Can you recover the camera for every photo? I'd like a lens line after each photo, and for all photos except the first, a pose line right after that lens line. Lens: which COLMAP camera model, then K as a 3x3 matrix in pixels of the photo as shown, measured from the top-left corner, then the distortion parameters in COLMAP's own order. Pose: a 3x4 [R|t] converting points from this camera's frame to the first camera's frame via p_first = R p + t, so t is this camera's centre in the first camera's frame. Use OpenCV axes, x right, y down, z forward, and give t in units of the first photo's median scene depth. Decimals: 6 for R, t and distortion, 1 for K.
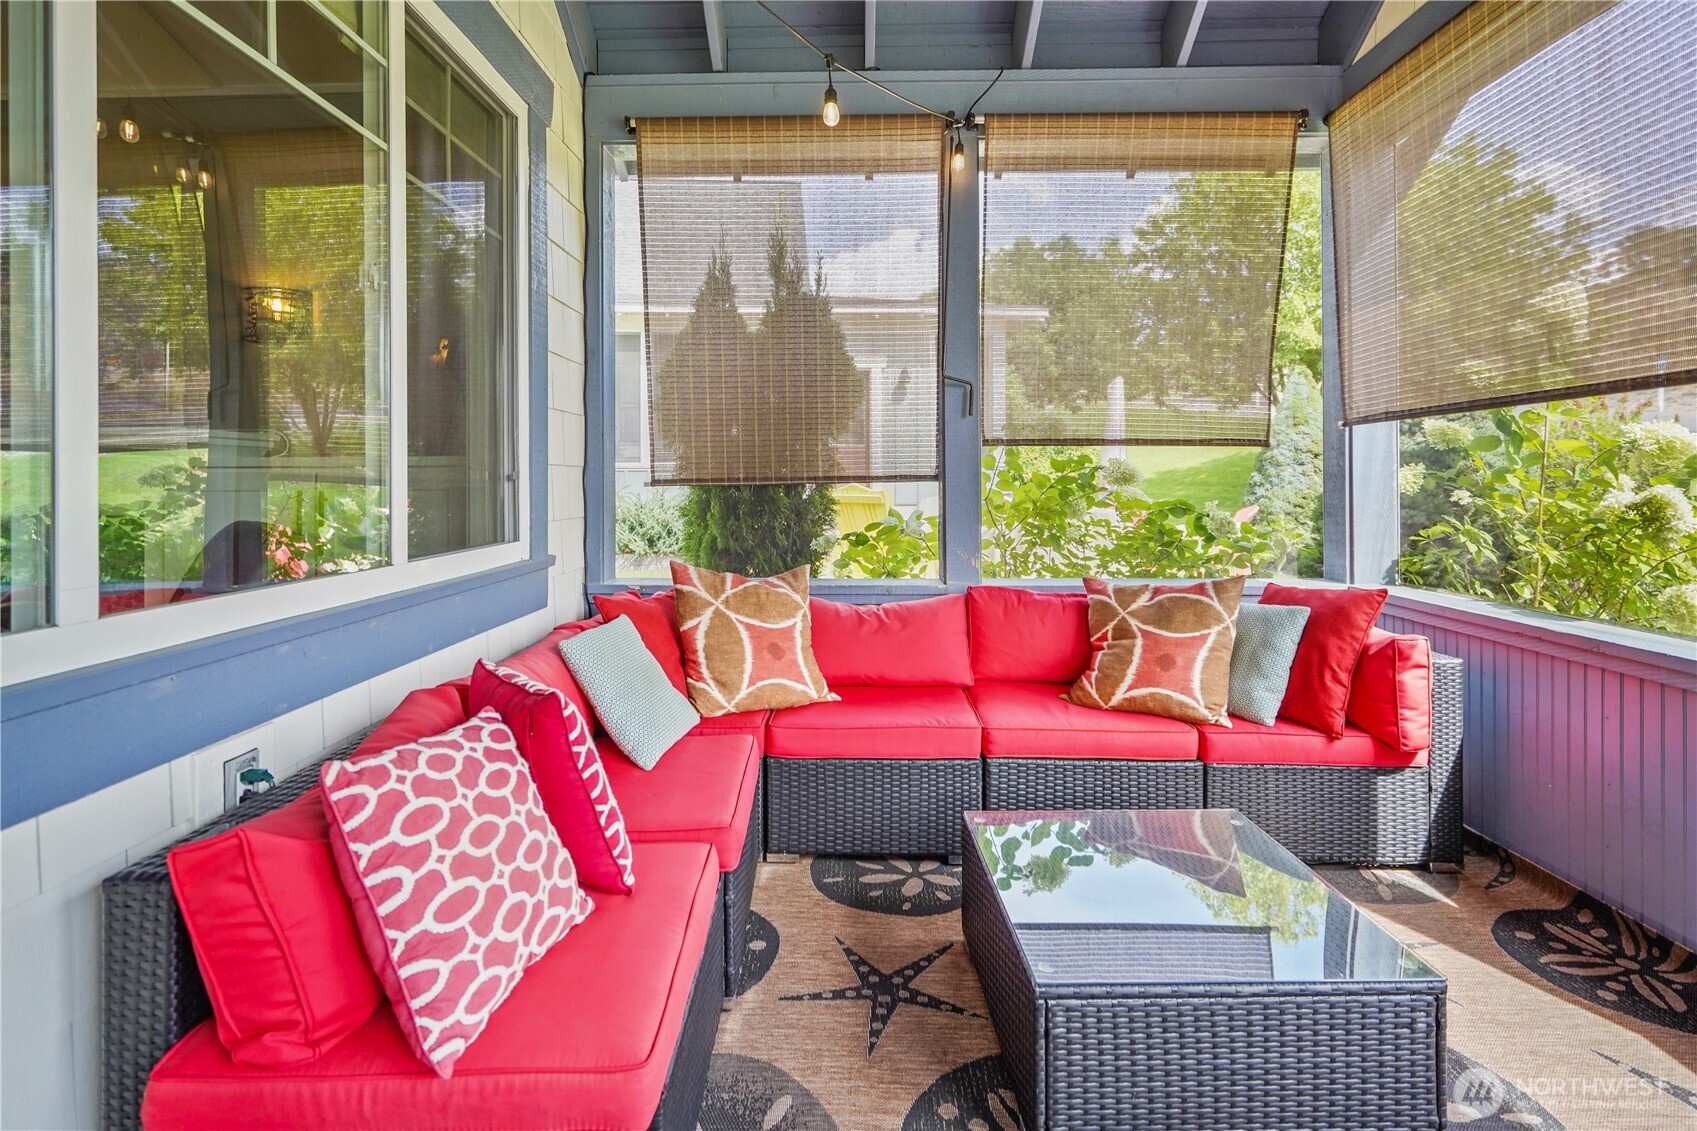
lens RADIAL K [[798.8, 0, 848.9], [0, 798.8, 476.5], [0, 0, 1]] dist [-0.007739, 0.002468]
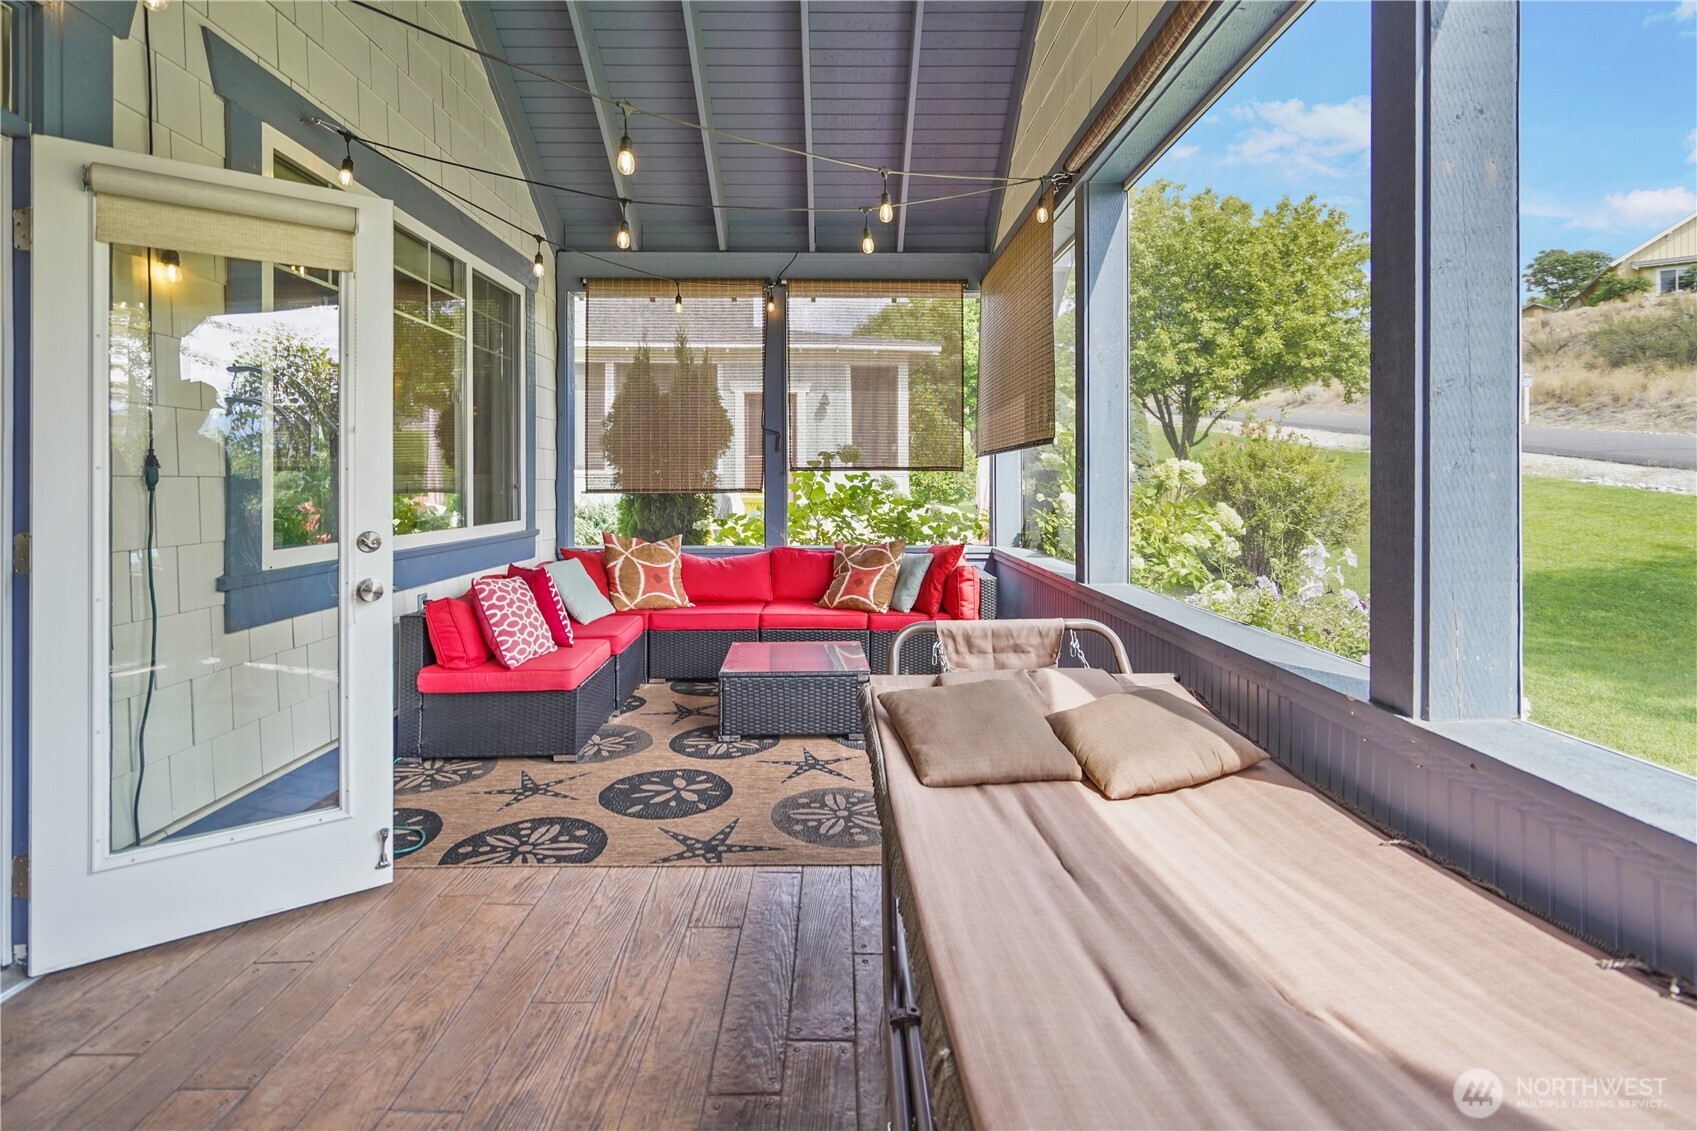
lens RADIAL K [[798.8, 0, 847.3], [0, 798.8, 479.6], [0, 0, 1]] dist [-0.007739, 0.002468]
pose [[0.999659, 0.001484, 0.026088, 0.295740], [-0.001474, 0.999999, -0.000417, -0.014750], [-0.026089, 0.000379, 0.999660, -0.867623]]
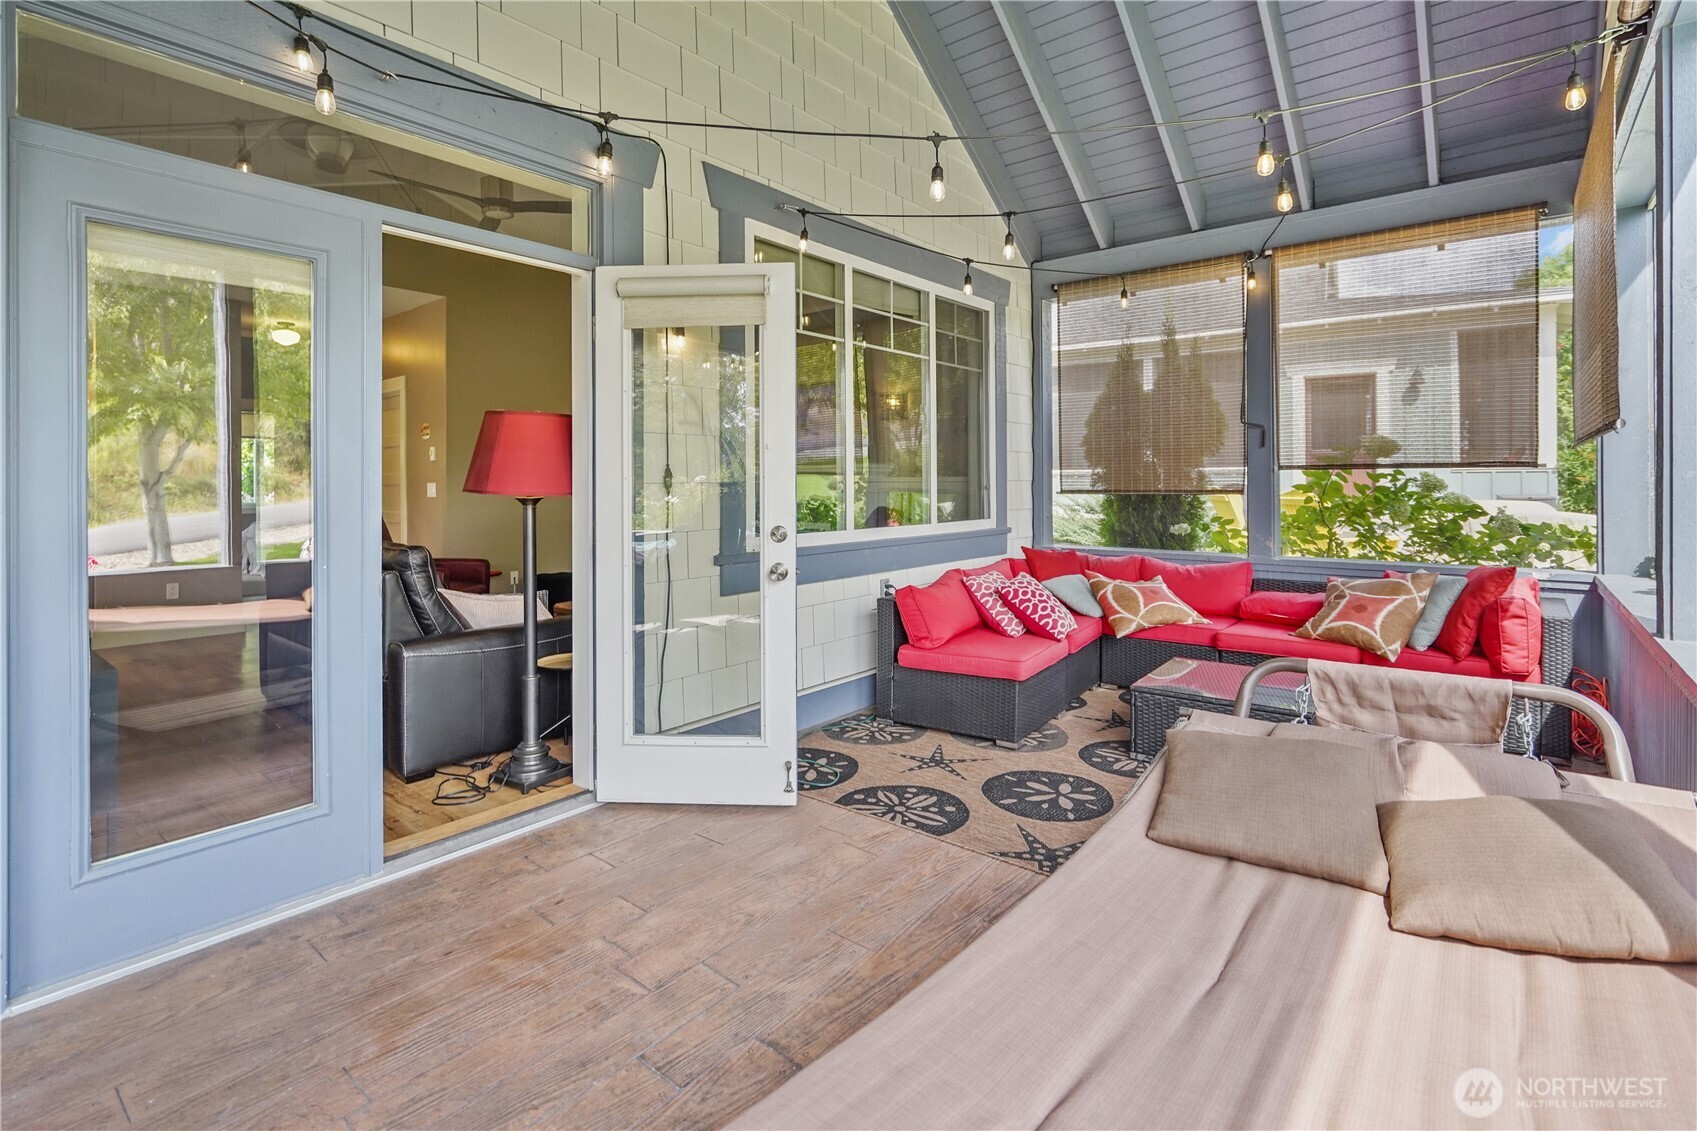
lens RADIAL K [[798.8, 0, 848.8], [0, 798.8, 481.9], [0, 0, 1]] dist [-0.007739, 0.002468]
pose [[0.779201, -0.002148, -0.626770, 0.565169], [0.005558, 0.999978, 0.003483, -0.022564], [0.626749, -0.006197, 0.779196, -0.791980]]
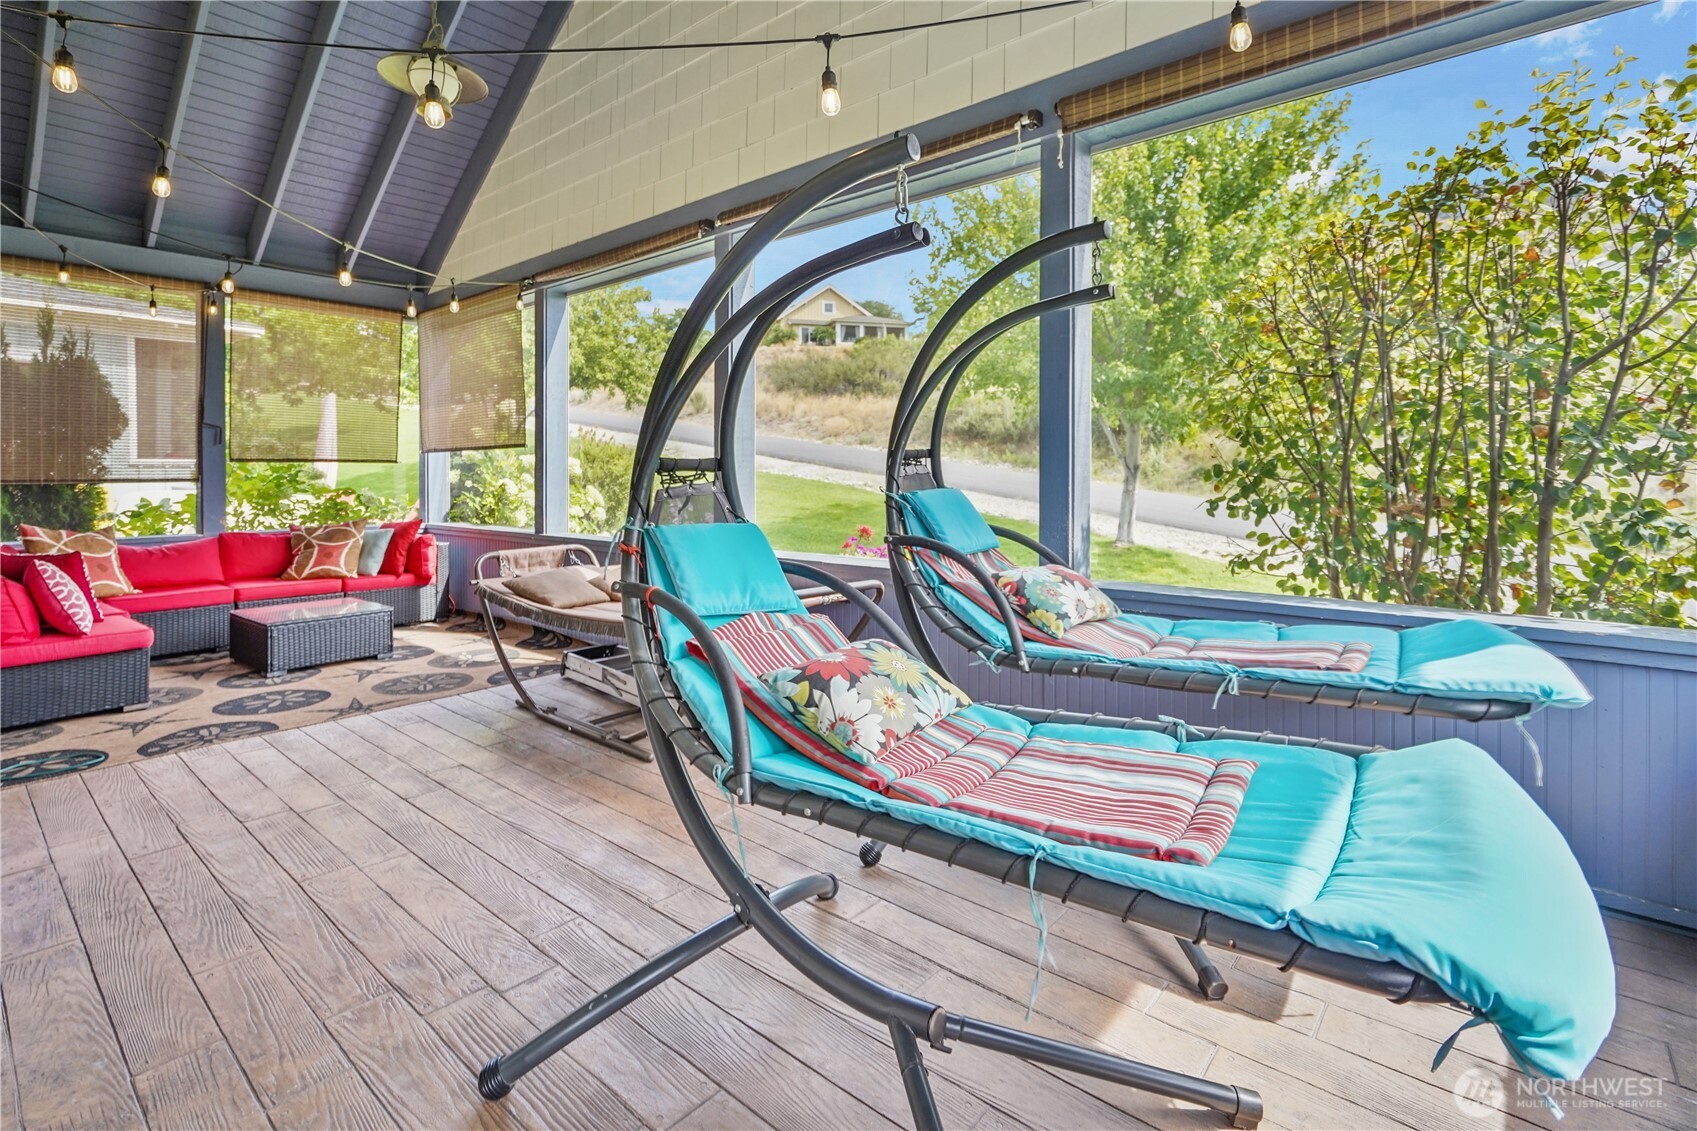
lens RADIAL K [[798.8, 0, 848.0], [0, 798.8, 473.5], [0, 0, 1]] dist [-0.007739, 0.002468]
pose [[0.637315, -0.002500, 0.770600, -0.409022], [-0.001777, 0.999987, 0.004715, -0.021702], [-0.770602, -0.004374, 0.637302, -1.569984]]
